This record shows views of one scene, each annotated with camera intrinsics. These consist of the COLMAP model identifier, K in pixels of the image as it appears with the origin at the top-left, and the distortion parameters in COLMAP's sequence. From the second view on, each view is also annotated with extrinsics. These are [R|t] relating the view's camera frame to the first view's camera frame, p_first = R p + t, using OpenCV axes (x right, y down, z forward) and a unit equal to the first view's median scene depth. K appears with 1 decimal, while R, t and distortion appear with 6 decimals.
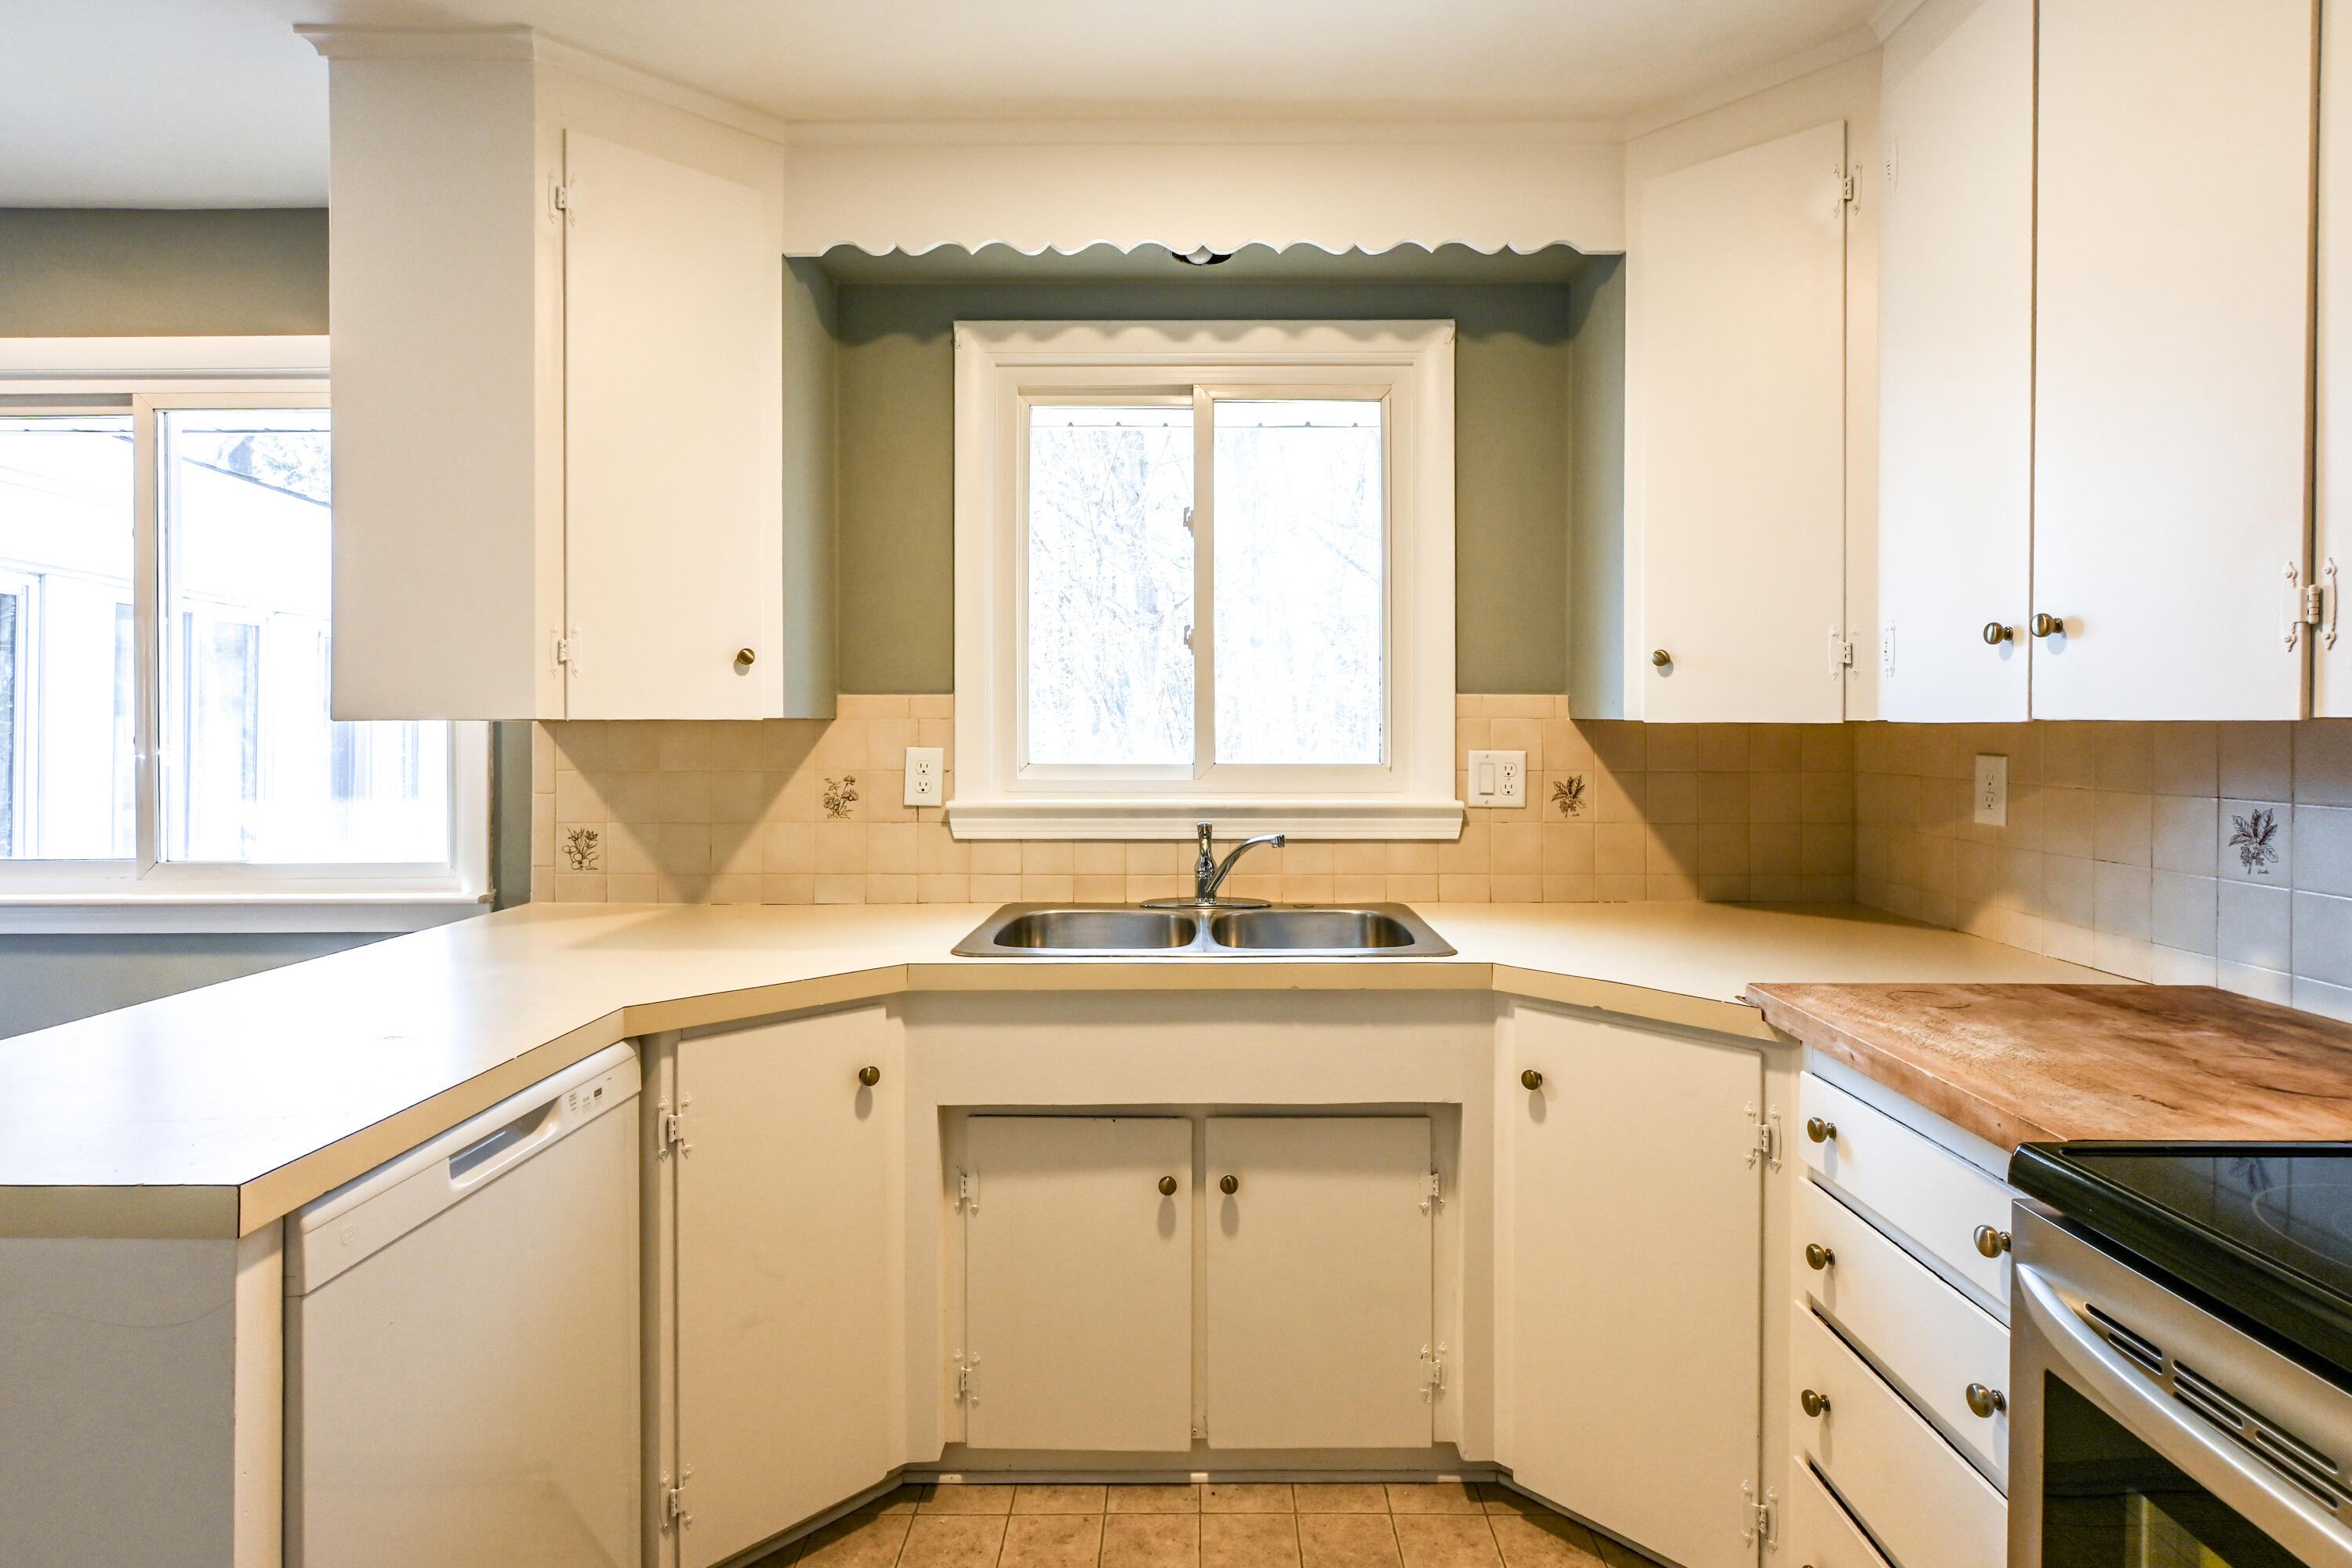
lens RADIAL K [[1198.4, 0, 1209.1], [0, 1198.4, 726.0], [0, 0, 1]] dist [0.001765, 0.002685]
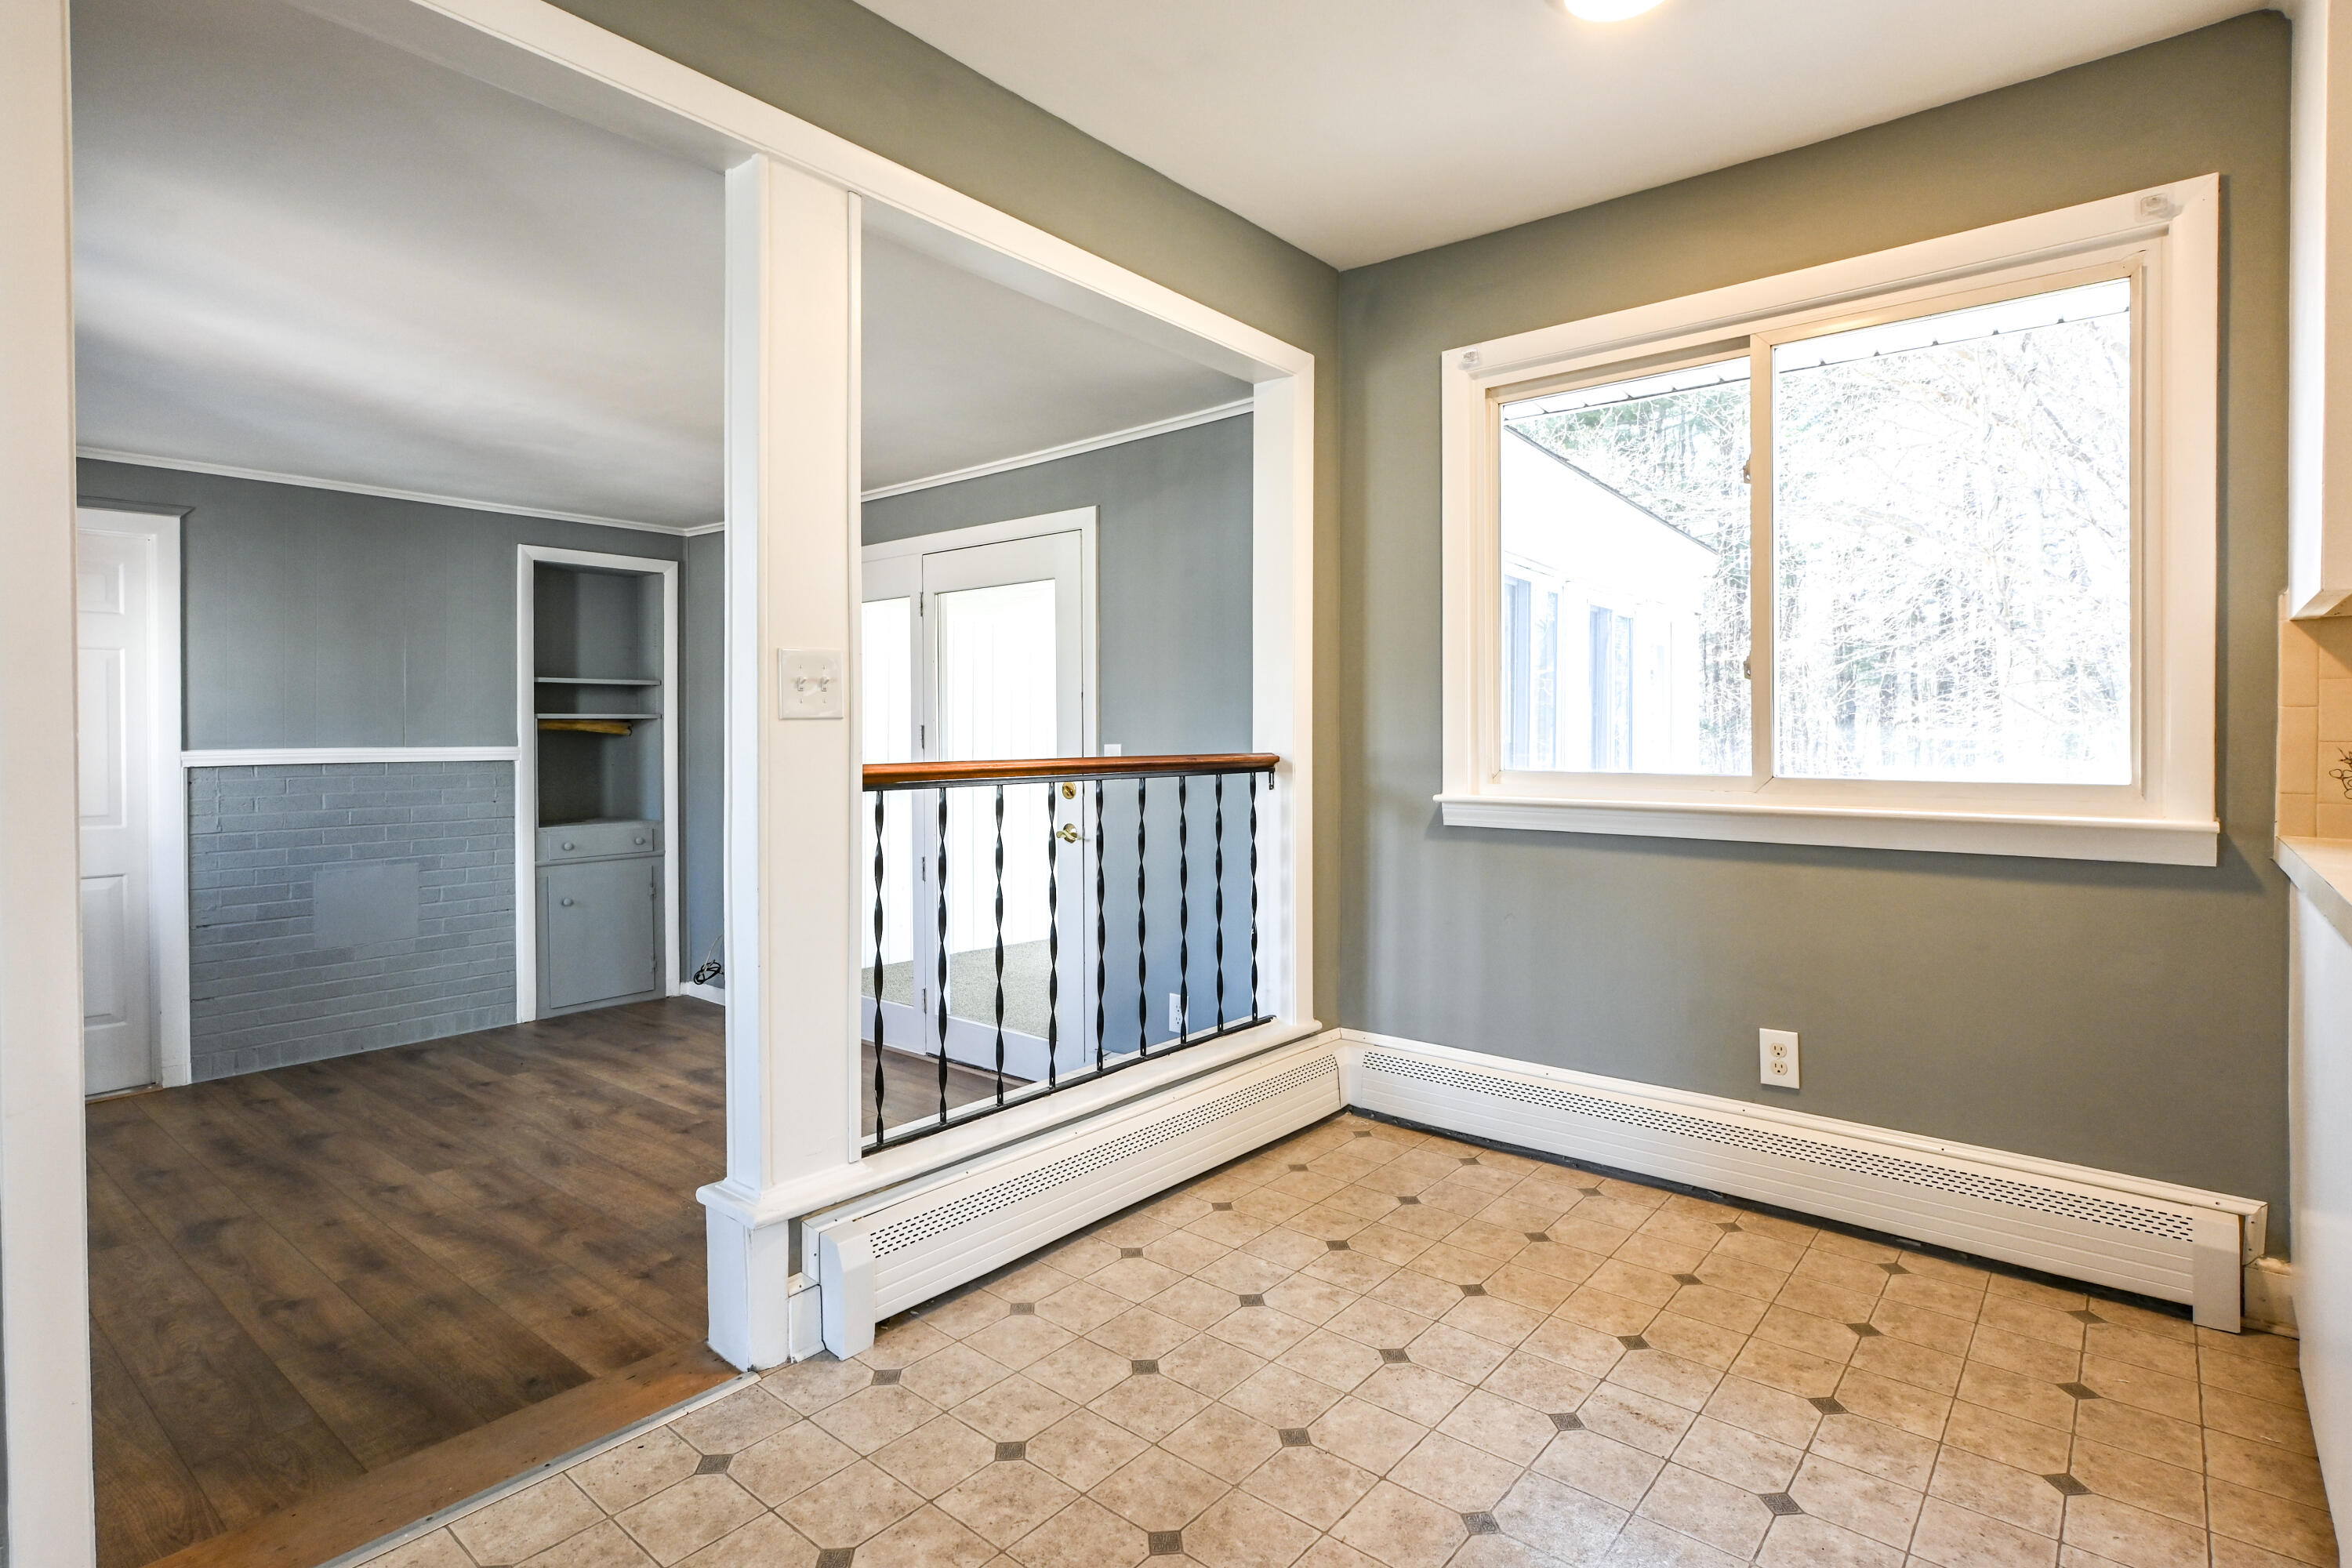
lens RADIAL K [[1198.4, 0, 1172.1], [0, 1198.4, 730.9], [0, 0, 1]] dist [0.001765, 0.002685]
pose [[0.768868, 0.000659, -0.639407, -0.631336], [0.000816, 0.999998, 0.002012, 0.074093], [0.639407, -0.002069, 0.768866, -0.146904]]
